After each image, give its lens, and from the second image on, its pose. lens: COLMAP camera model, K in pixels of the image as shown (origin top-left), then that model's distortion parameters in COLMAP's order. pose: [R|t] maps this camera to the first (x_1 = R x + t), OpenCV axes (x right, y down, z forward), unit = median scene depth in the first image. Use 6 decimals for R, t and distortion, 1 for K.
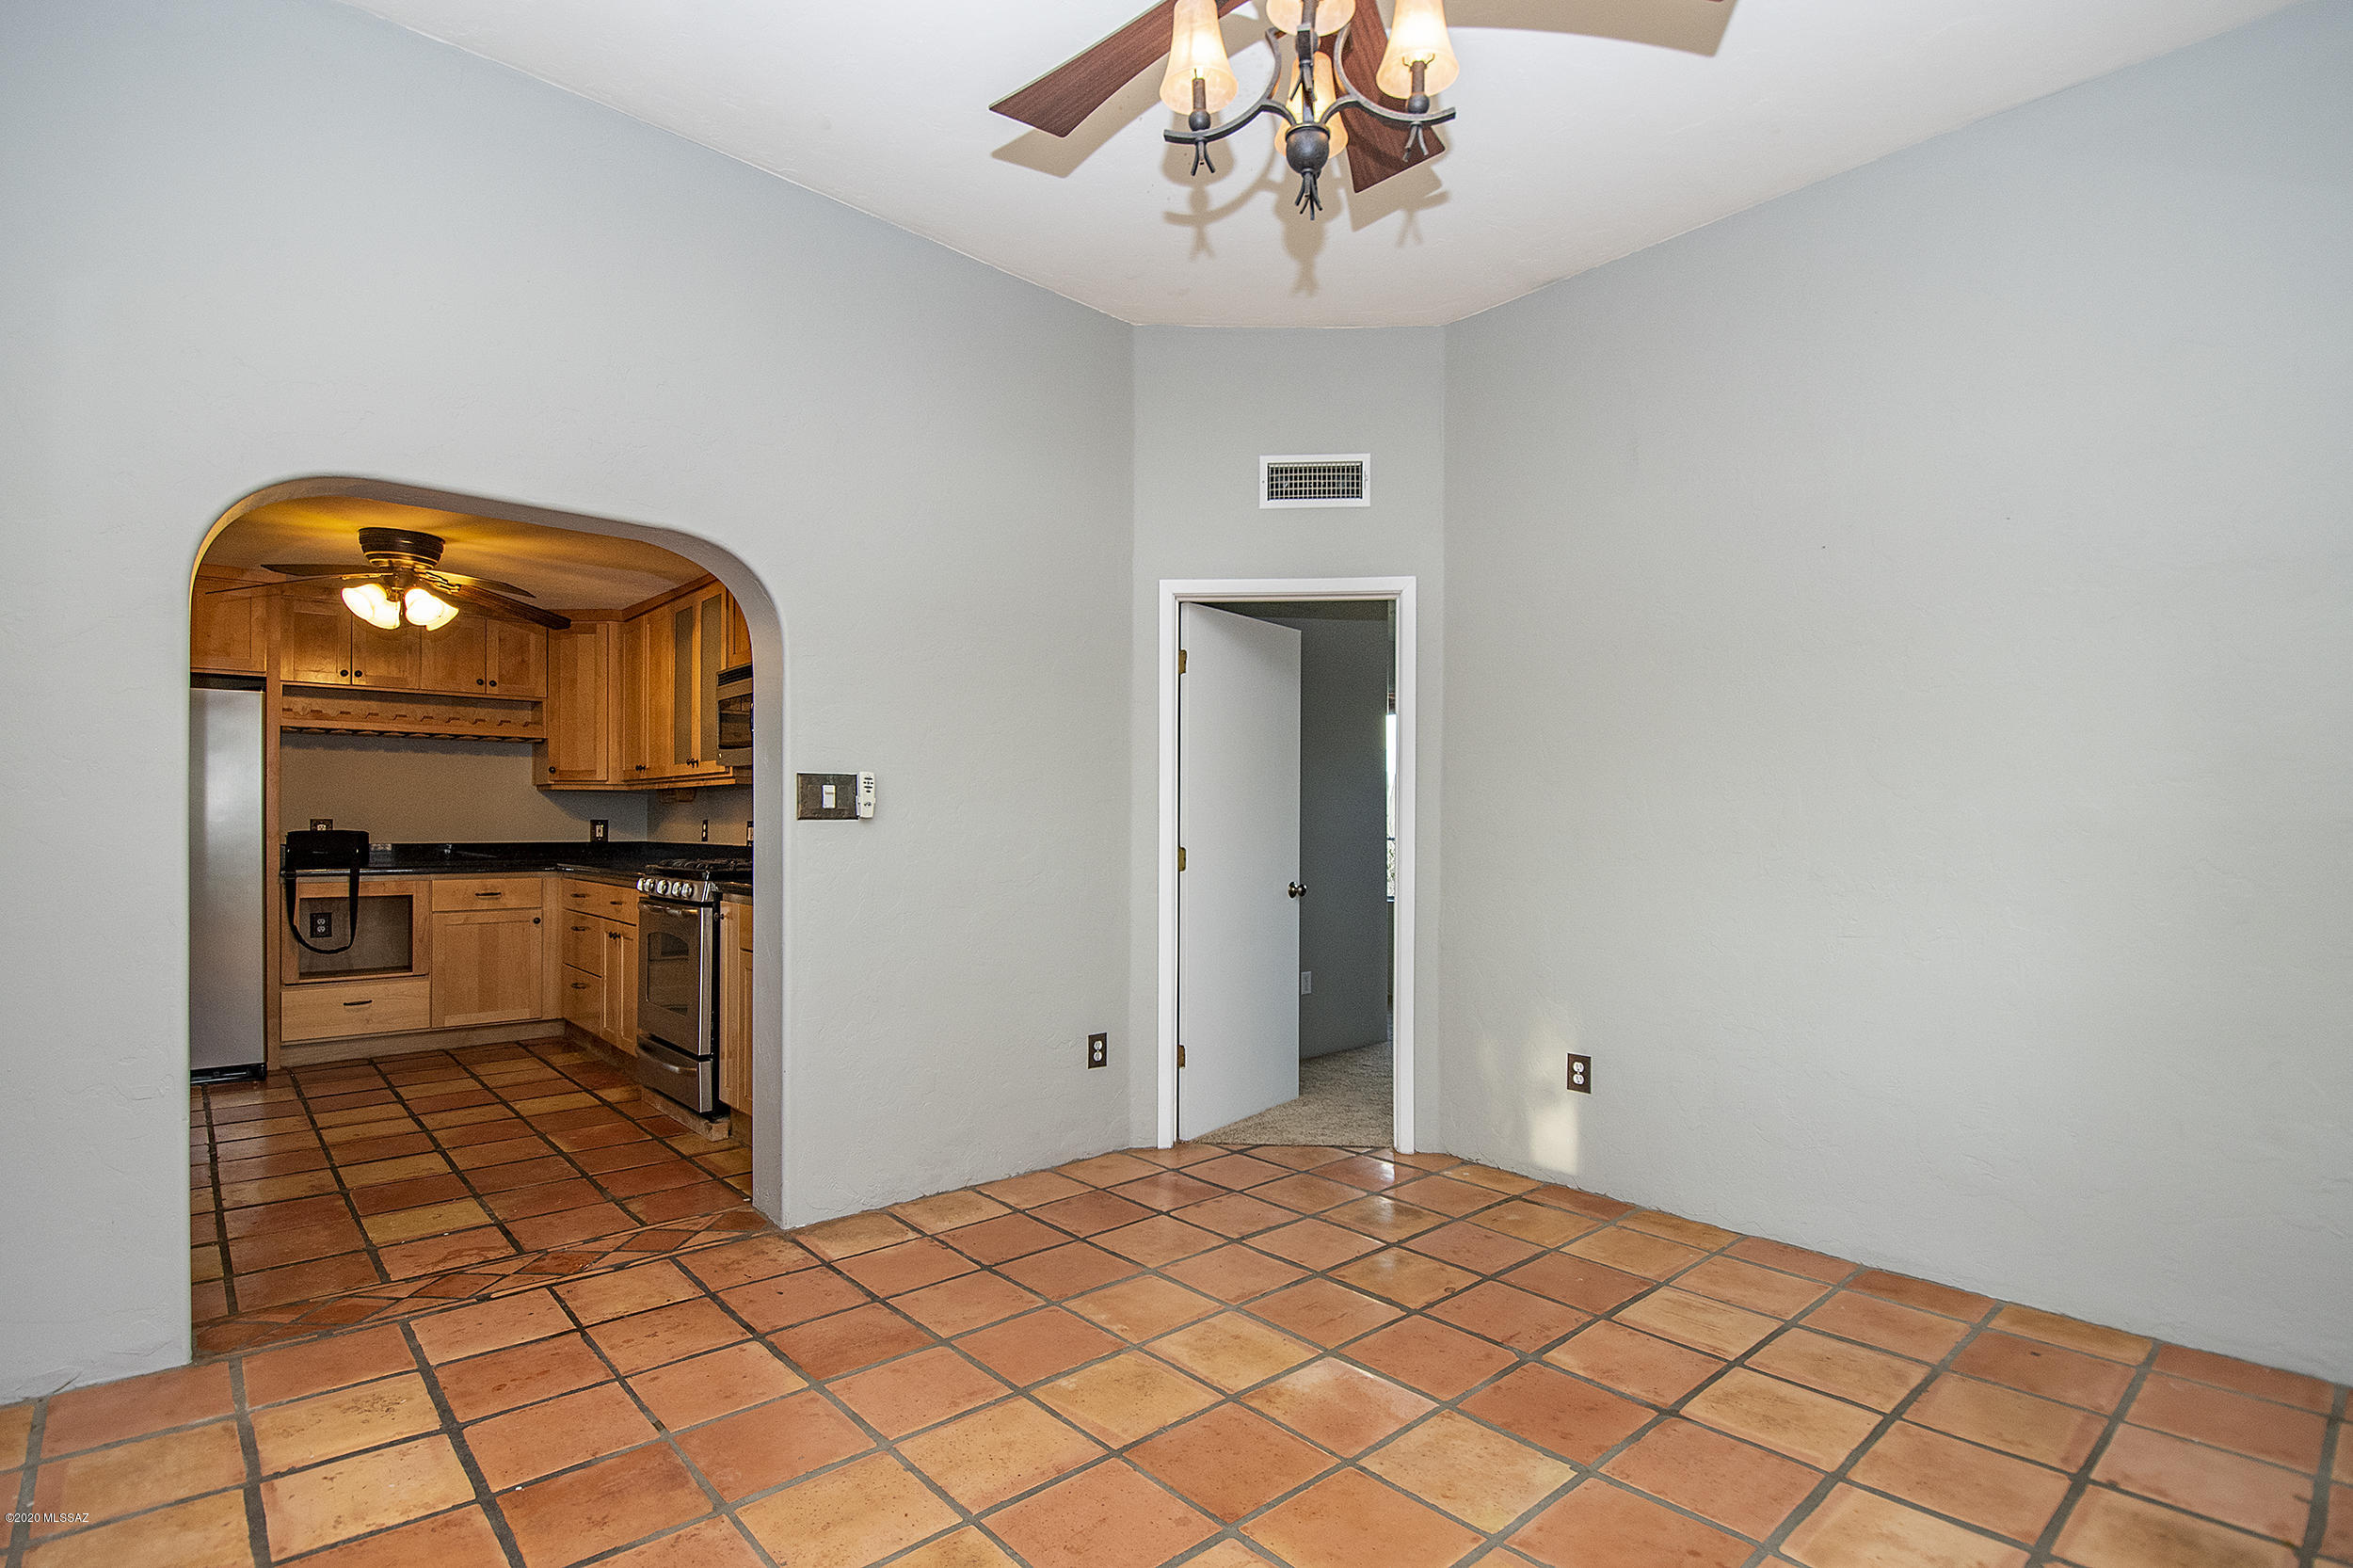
lens RADIAL K [[1126.0, 0, 1186.8], [0, 1126.0, 820.6], [0, 0, 1]] dist [0.031002, -0.032715]
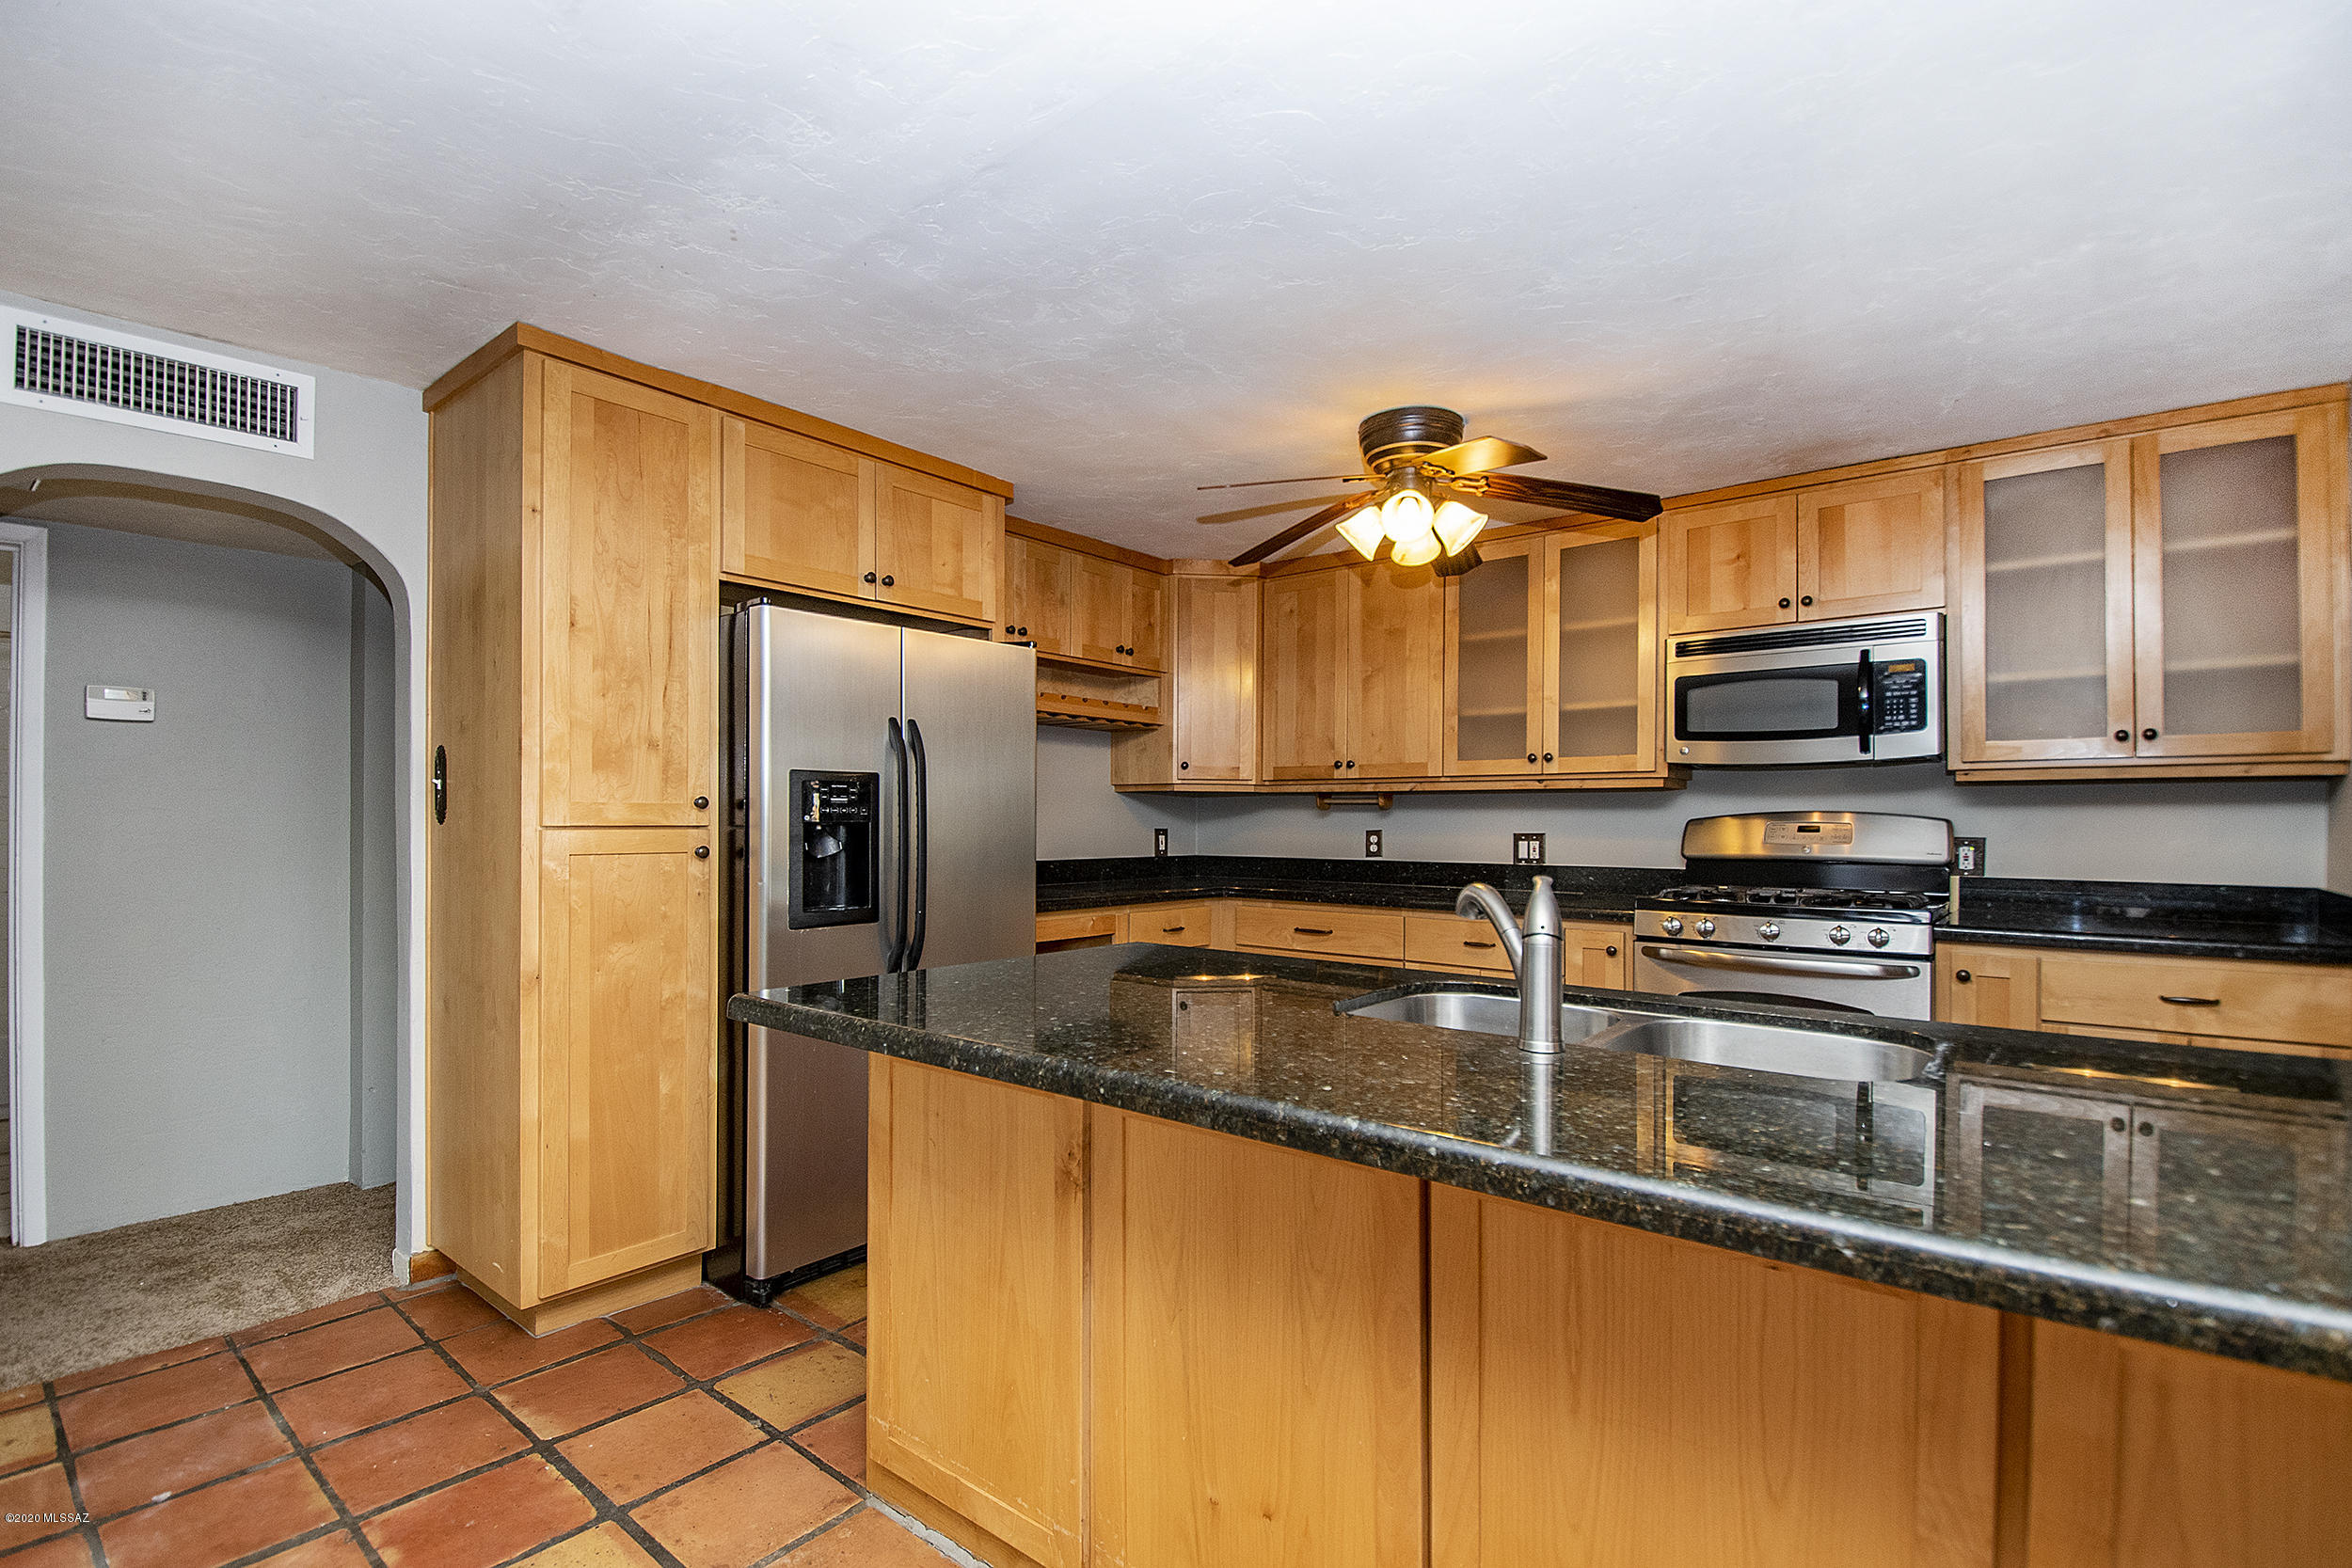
lens RADIAL K [[1072.0, 0, 1178.9], [0, 1072.0, 818.0], [0, 0, 1]] dist [0.013021, -0.020604]
pose [[0.987390, 0.002597, 0.158288, -1.255774], [-0.002770, 0.999996, 0.000874, -0.016959], [-0.158285, -0.001301, 0.987393, 0.514329]]
